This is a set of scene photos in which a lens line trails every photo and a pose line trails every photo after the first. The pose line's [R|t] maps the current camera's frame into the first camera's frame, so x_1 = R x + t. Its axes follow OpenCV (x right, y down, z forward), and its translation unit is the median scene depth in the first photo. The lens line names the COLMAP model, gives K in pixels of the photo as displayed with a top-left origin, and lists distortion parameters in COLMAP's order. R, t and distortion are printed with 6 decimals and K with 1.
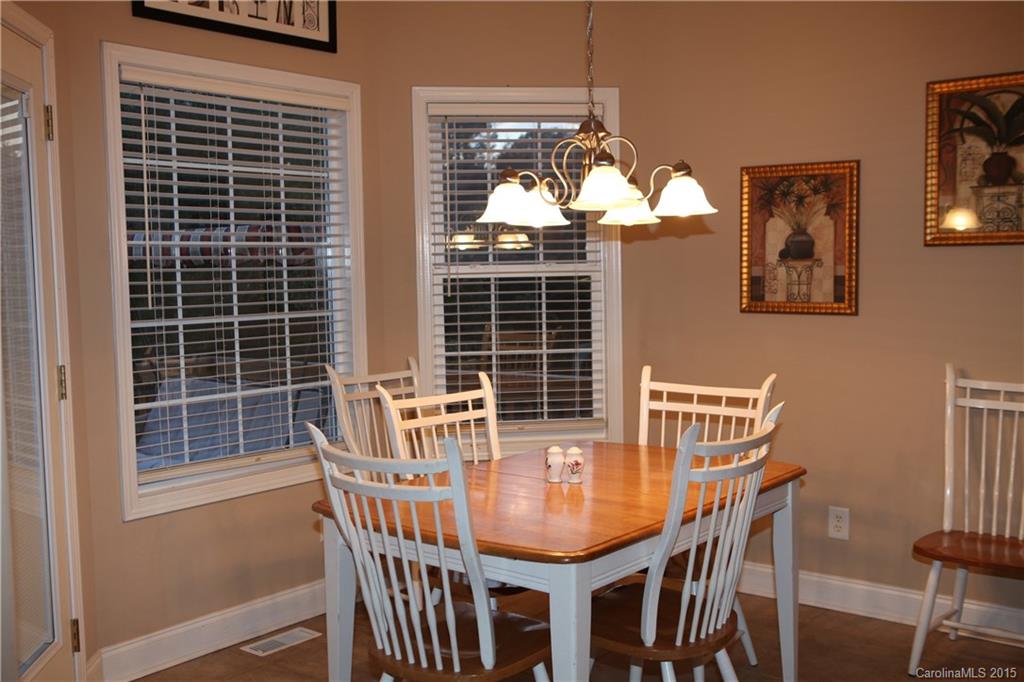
lens RADIAL K [[1029.9, 0, 512.0], [0, 1029.9, 341.0], [0, 0, 1]] dist [-0.054055, 0.002501]
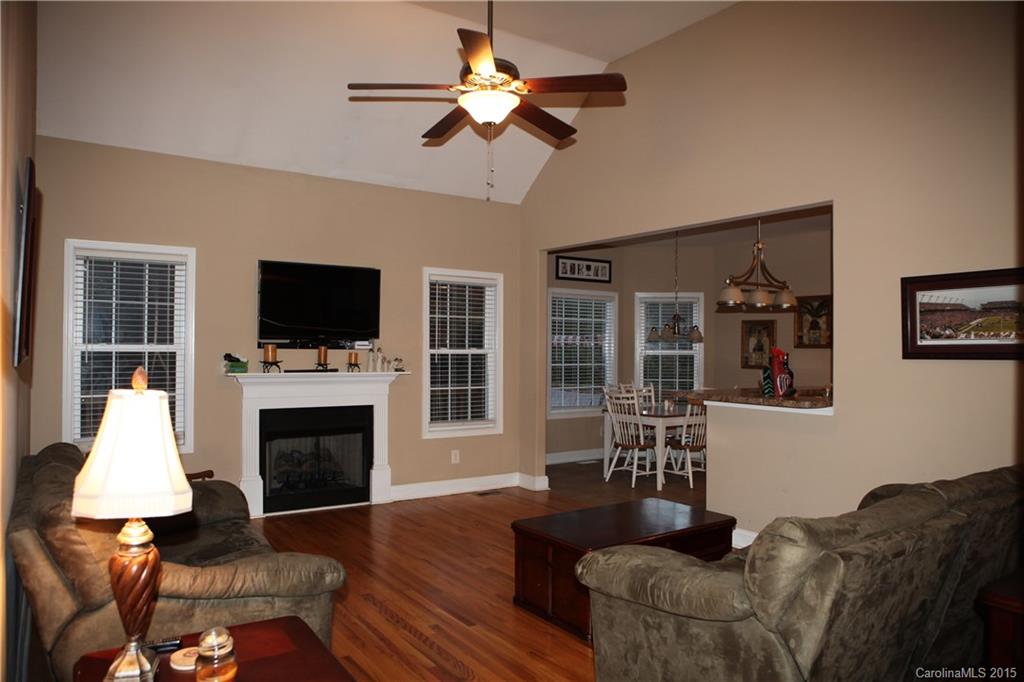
lens RADIAL K [[718.3, 0, 512.0], [0, 718.3, 341.0], [0, 0, 1]] dist [-0.007172, -0.001043]
pose [[0.956865, 0.022659, -0.289649, 0.196243], [-0.046493, 0.996048, -0.075671, 0.087728], [0.286790, 0.085873, 0.954137, -1.279788]]
